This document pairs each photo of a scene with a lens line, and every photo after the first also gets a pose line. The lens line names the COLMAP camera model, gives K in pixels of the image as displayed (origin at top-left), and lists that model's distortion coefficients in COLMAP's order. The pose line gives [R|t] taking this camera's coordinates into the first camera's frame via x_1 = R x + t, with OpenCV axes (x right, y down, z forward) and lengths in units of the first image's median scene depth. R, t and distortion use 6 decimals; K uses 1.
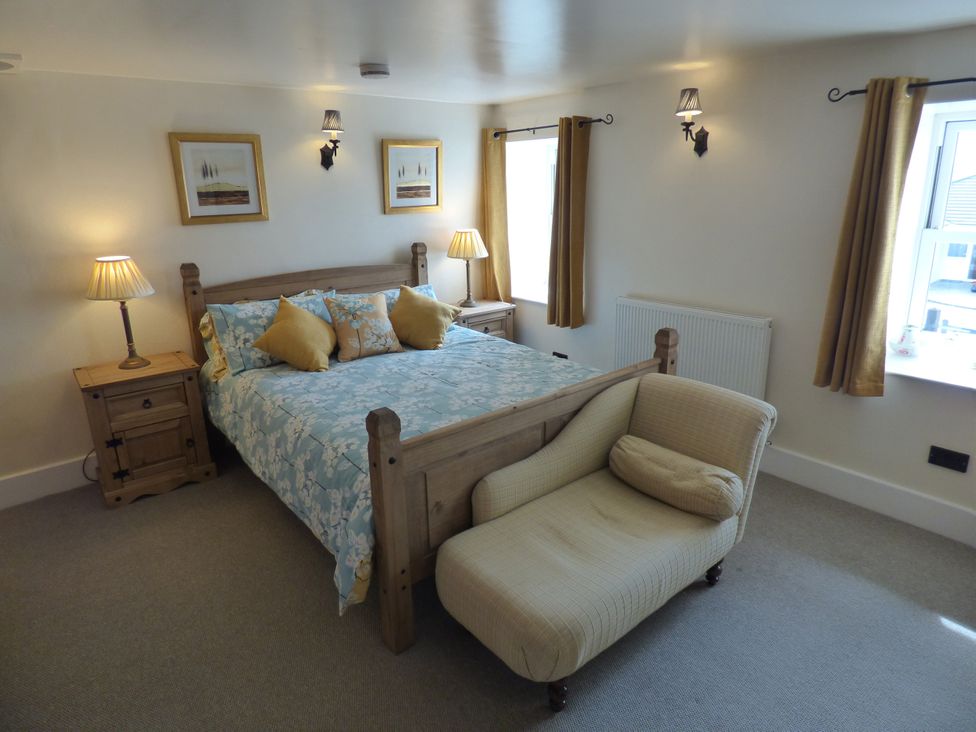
lens RADIAL K [[603.6, 0, 485.5], [0, 603.6, 350.8], [0, 0, 1]] dist [0.010118, -0.001111]
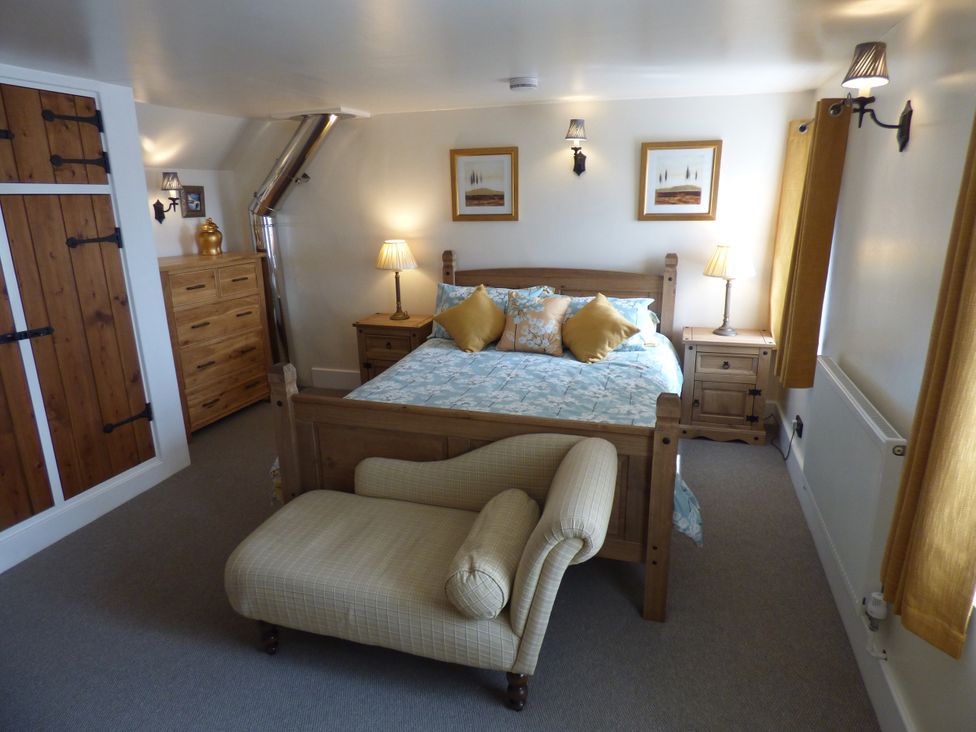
lens RADIAL K [[601.0, 0, 491.3], [0, 601.0, 357.2], [0, 0, 1]] dist [0.001091, -0.002530]
pose [[0.562672, 0.230448, -0.793911, 0.625671], [-0.220841, 0.967359, 0.124277, -0.102013], [0.796637, 0.105401, 0.595198, 0.327275]]
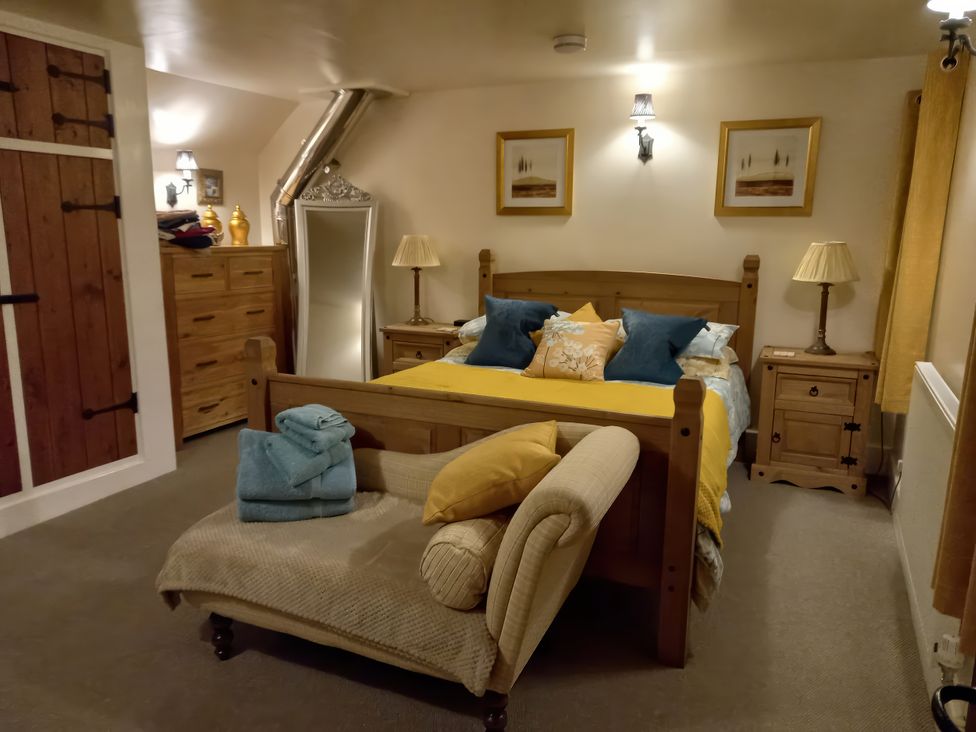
lens RADIAL K [[736.0, 0, 488.3], [0, 736.0, 373.6], [0, 0, 1]] dist [0.006067, 0.006192]
pose [[0.445664, 0.200856, -0.872377, 0.717355], [-0.259450, 0.961659, 0.088869, -0.043675], [0.856779, 0.186732, 0.480688, 0.390291]]
